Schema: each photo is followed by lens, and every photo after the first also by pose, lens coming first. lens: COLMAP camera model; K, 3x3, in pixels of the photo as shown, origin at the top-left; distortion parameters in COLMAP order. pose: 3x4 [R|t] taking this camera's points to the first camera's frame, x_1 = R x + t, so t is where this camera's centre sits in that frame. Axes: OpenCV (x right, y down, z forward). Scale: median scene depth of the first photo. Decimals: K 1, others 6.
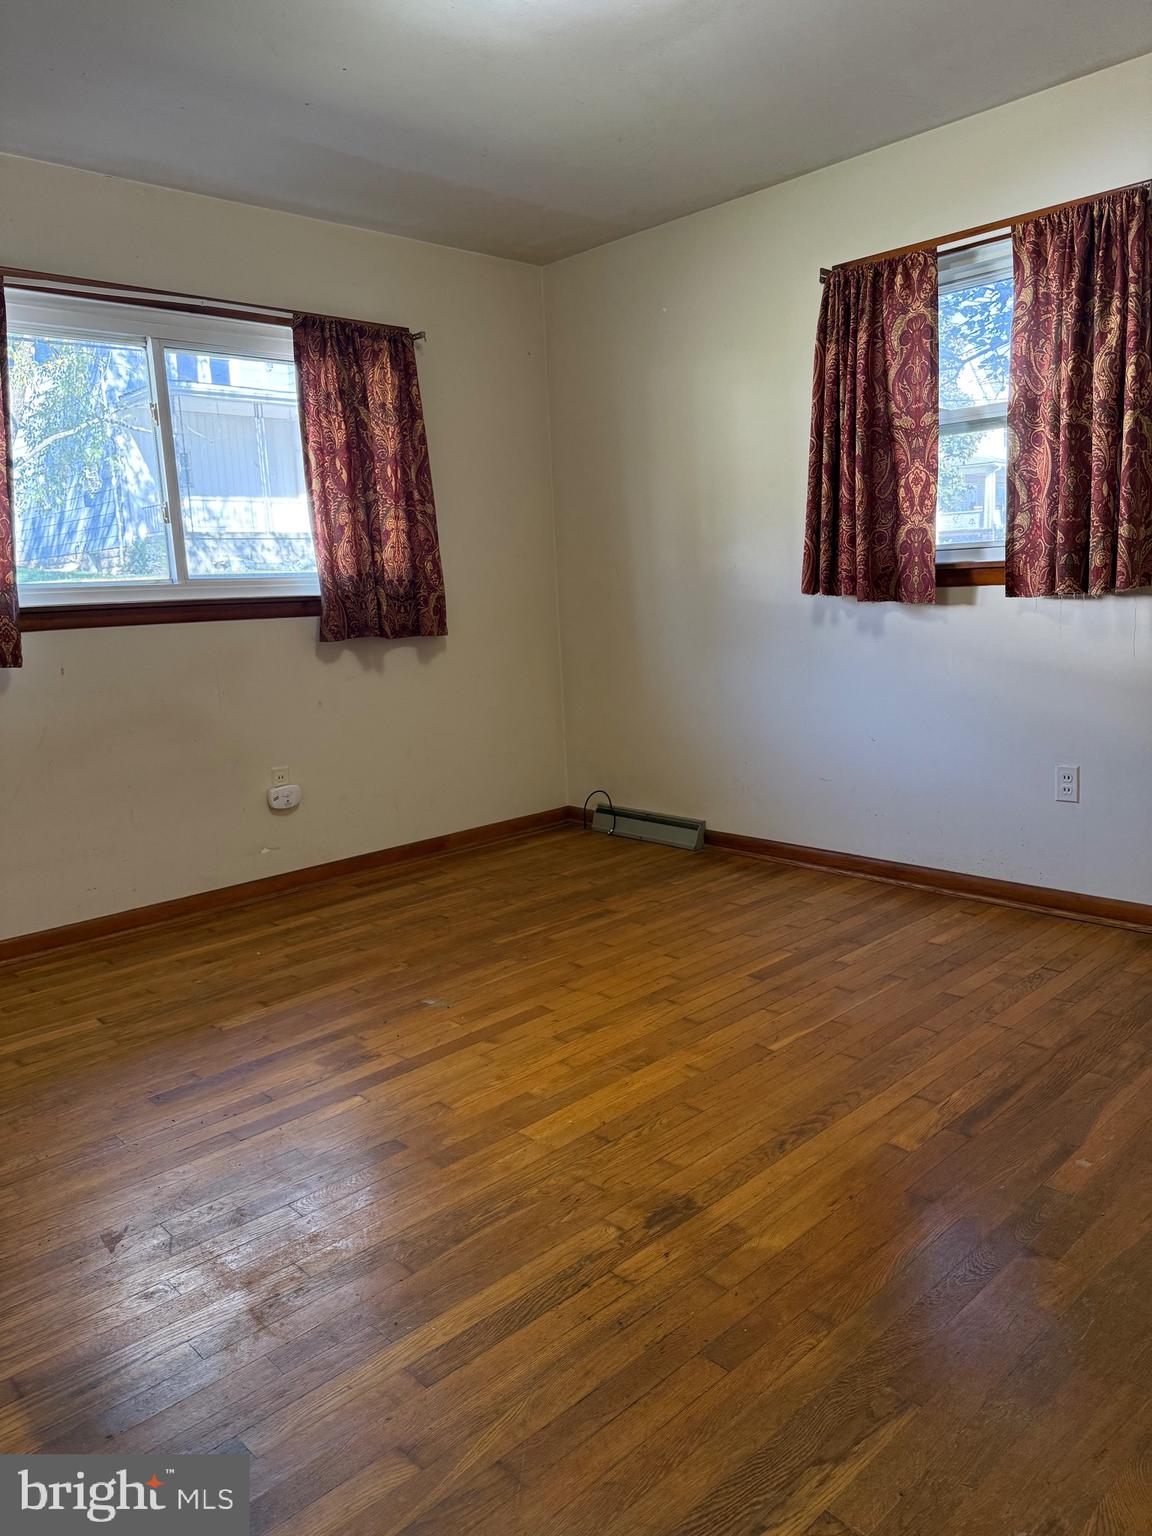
lens RADIAL K [[1086.9, 0, 575.8], [0, 1086.9, 766.5], [0, 0, 1]] dist [0.077590, -0.087446]
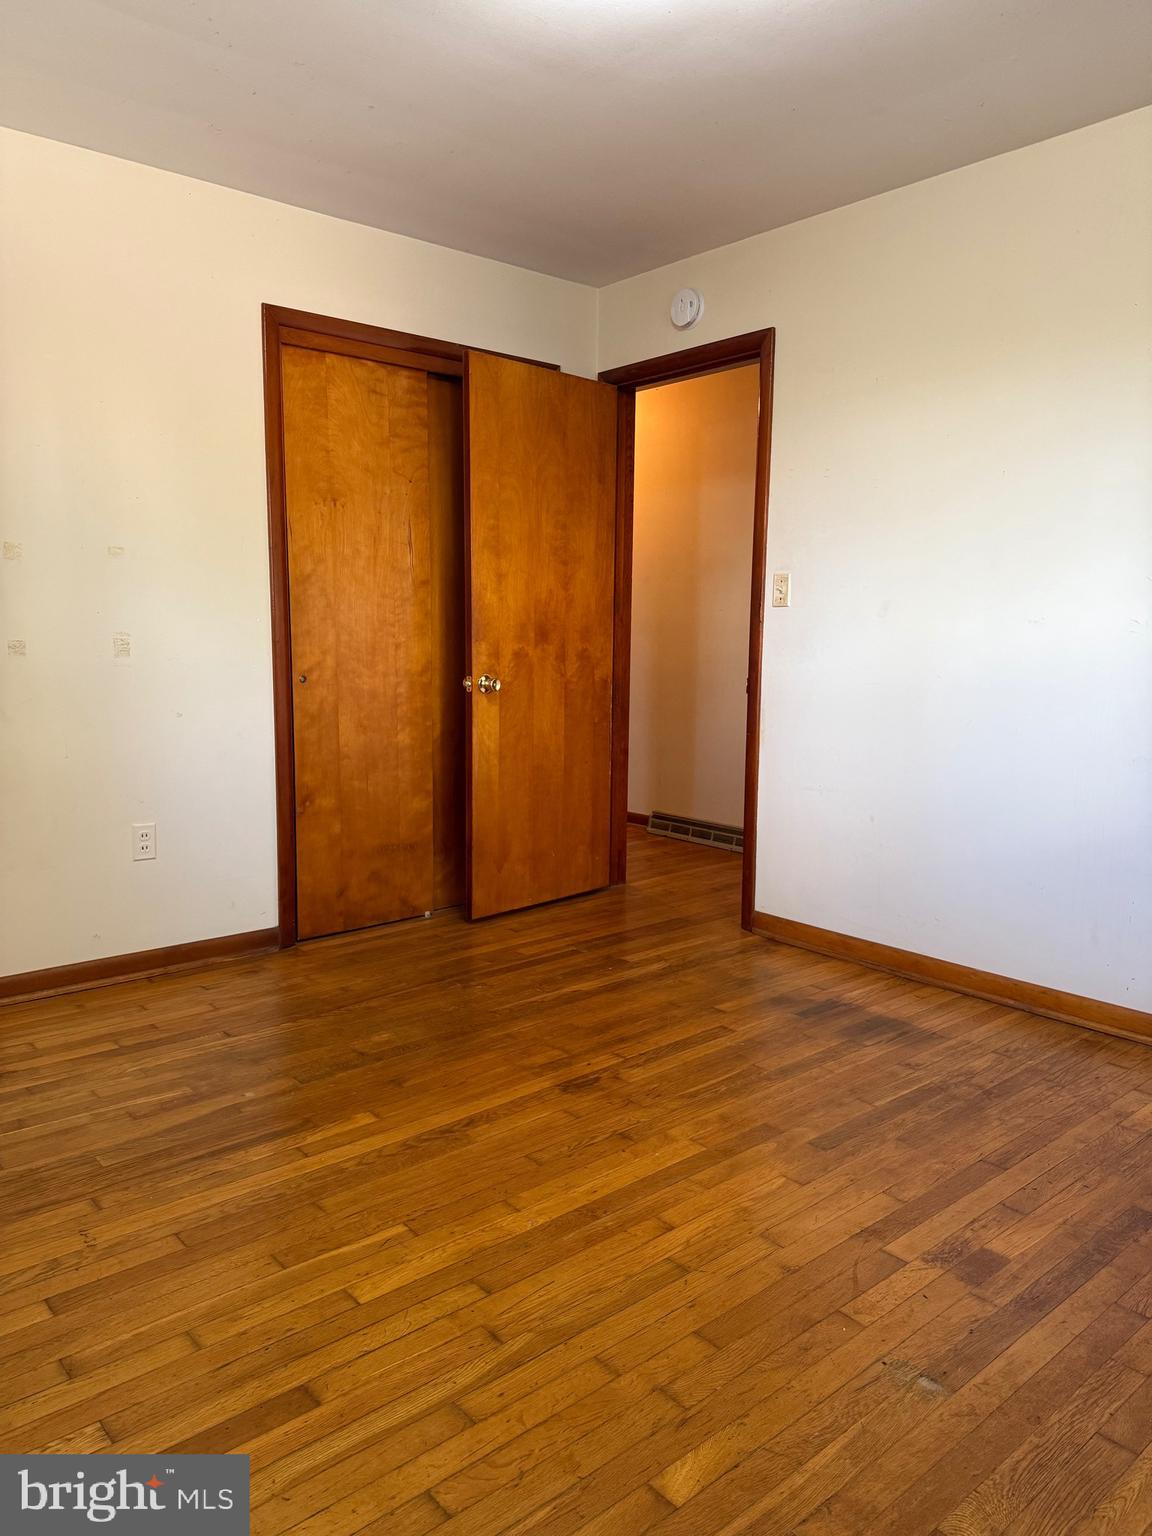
lens RADIAL K [[1086.9, 0, 576.5], [0, 1086.9, 768.1], [0, 0, 1]] dist [0.077590, -0.087446]
pose [[-0.998164, 0.027015, 0.054211, 0.004782], [0.041528, 0.956774, 0.287852, -0.314991], [-0.044092, 0.289575, -0.956139, 1.881243]]
